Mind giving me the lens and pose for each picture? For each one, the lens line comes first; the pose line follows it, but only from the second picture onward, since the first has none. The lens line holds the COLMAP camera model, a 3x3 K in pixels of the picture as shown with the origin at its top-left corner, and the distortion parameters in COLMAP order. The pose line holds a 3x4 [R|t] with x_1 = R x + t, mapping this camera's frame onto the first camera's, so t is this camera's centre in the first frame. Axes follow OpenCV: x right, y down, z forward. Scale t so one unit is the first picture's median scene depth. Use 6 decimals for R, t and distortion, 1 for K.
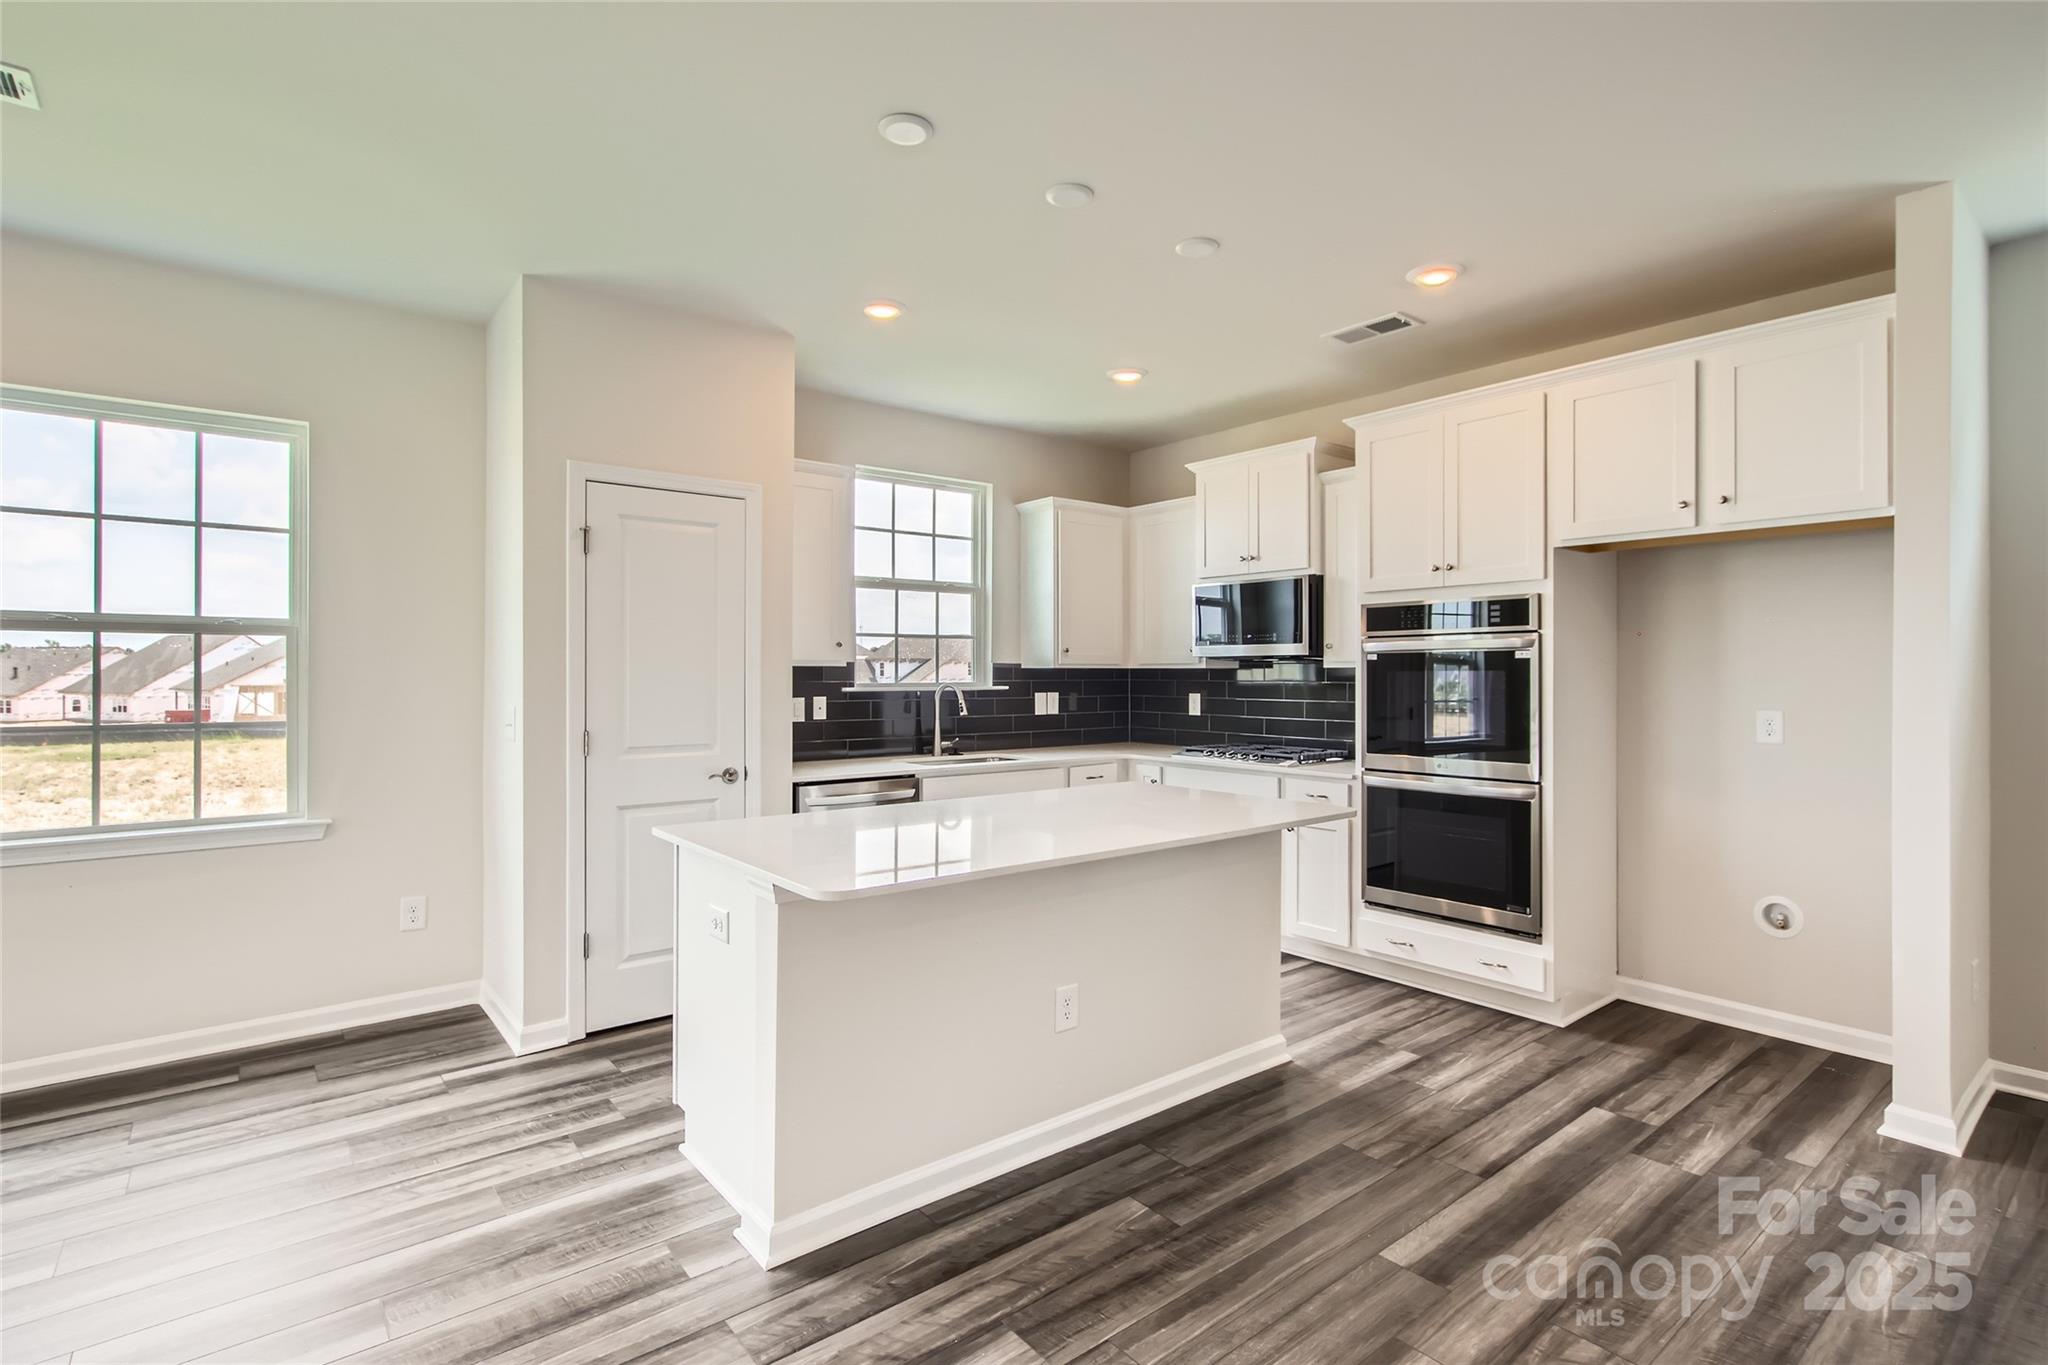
lens RADIAL K [[980.0, 0, 1041.9], [0, 980.0, 674.3], [0, 0, 1]] dist [-0.001441, -0.000129]
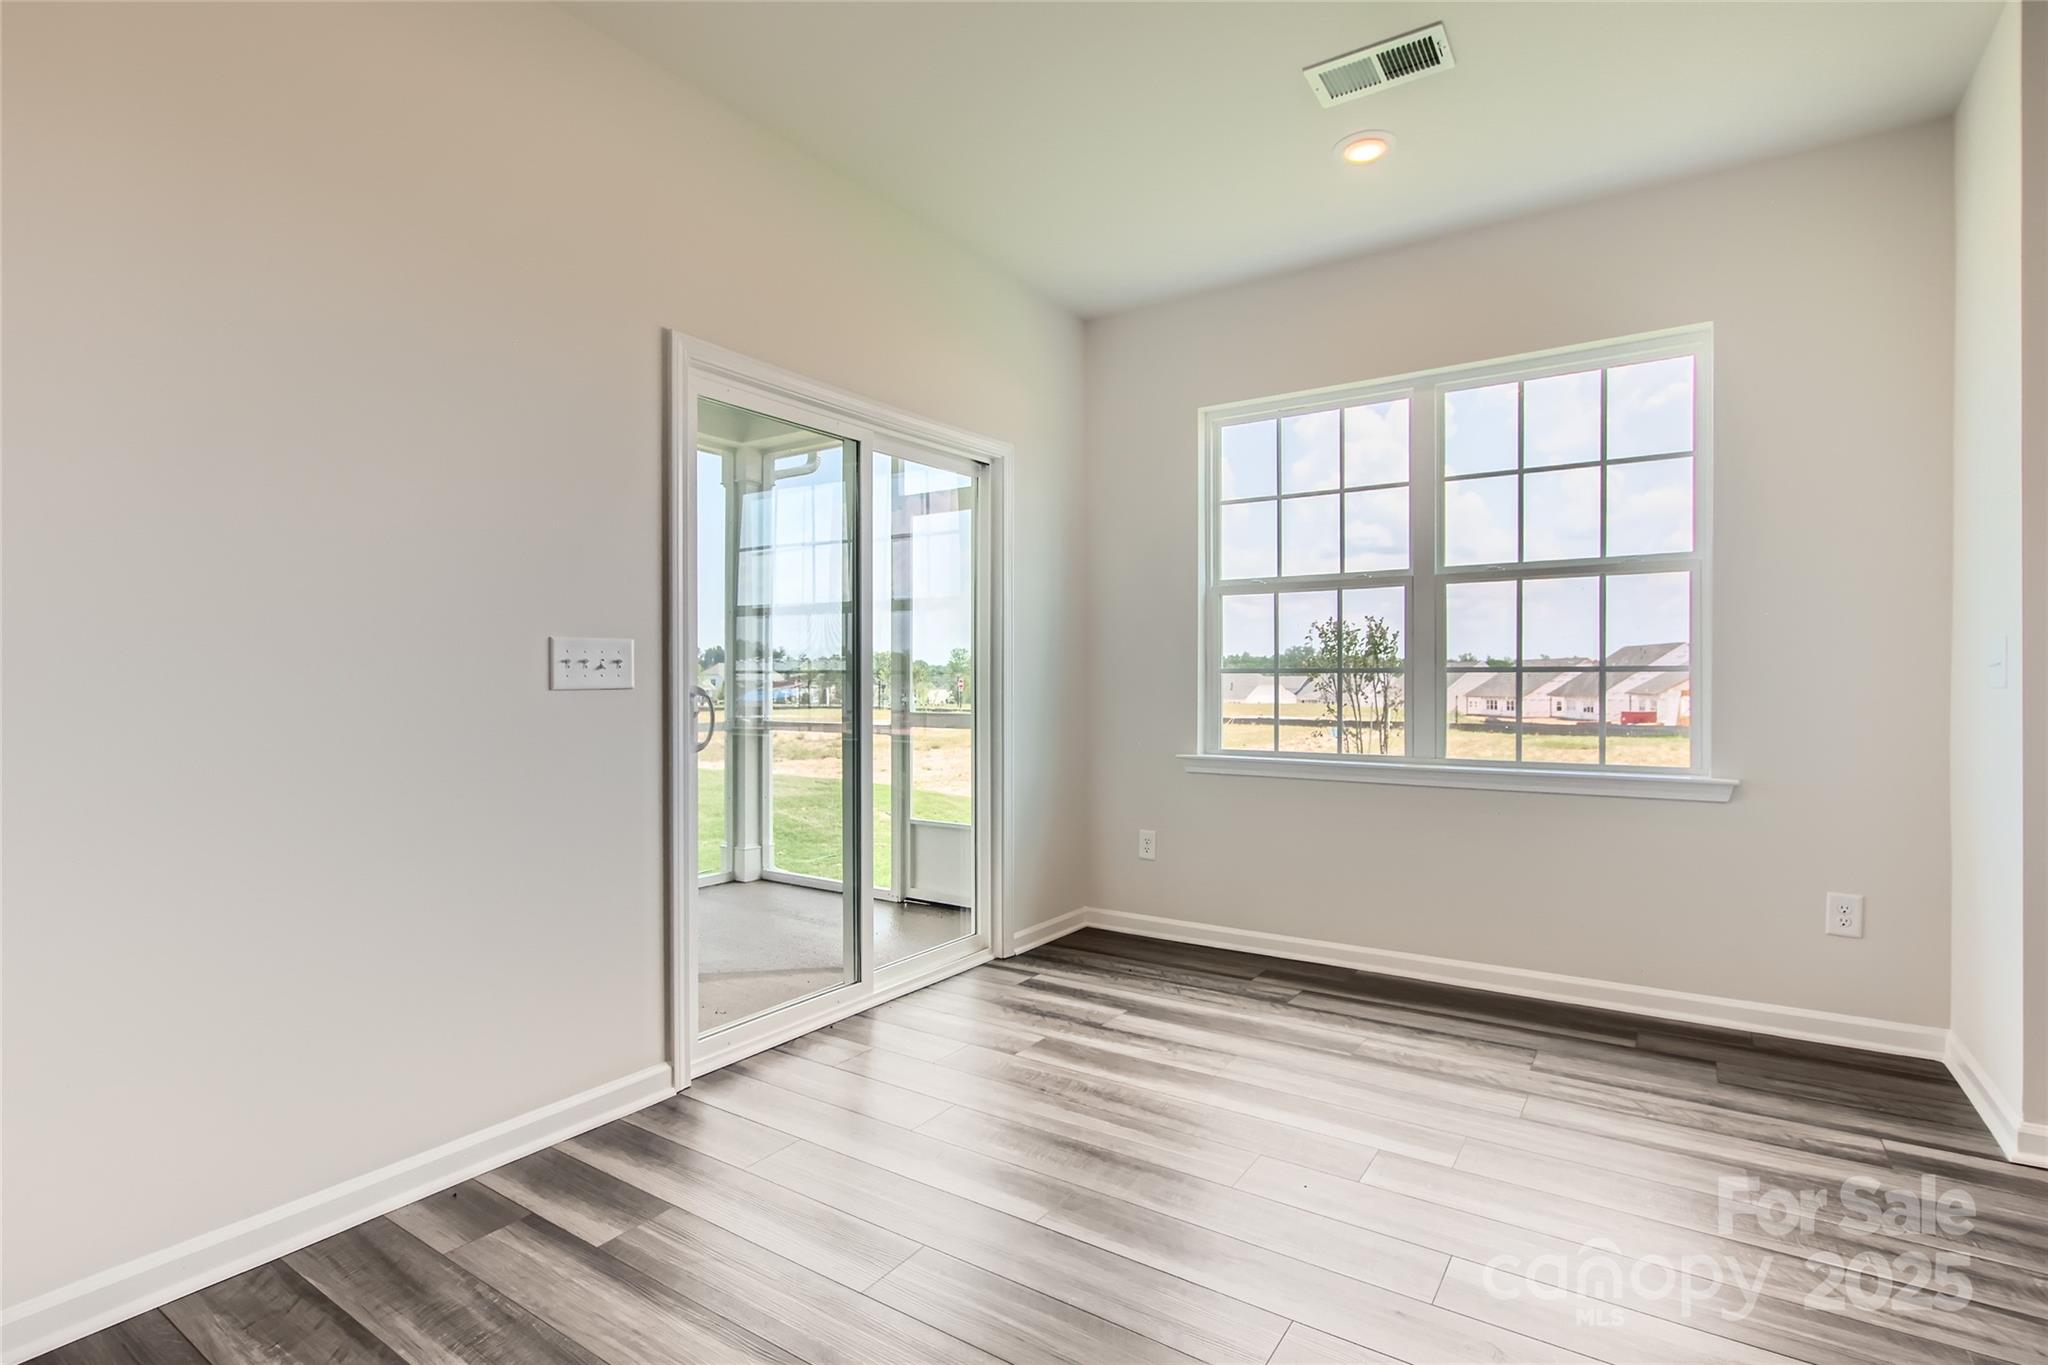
lens RADIAL K [[980.0, 0, 1032.1], [0, 980.0, 681.9], [0, 0, 1]] dist [-0.001441, -0.000129]
pose [[0.293147, 0.000367, -0.956067, -0.103818], [-0.000669, 1.000000, 0.000179, 0.069846], [0.956067, 0.000587, 0.293147, 0.183272]]
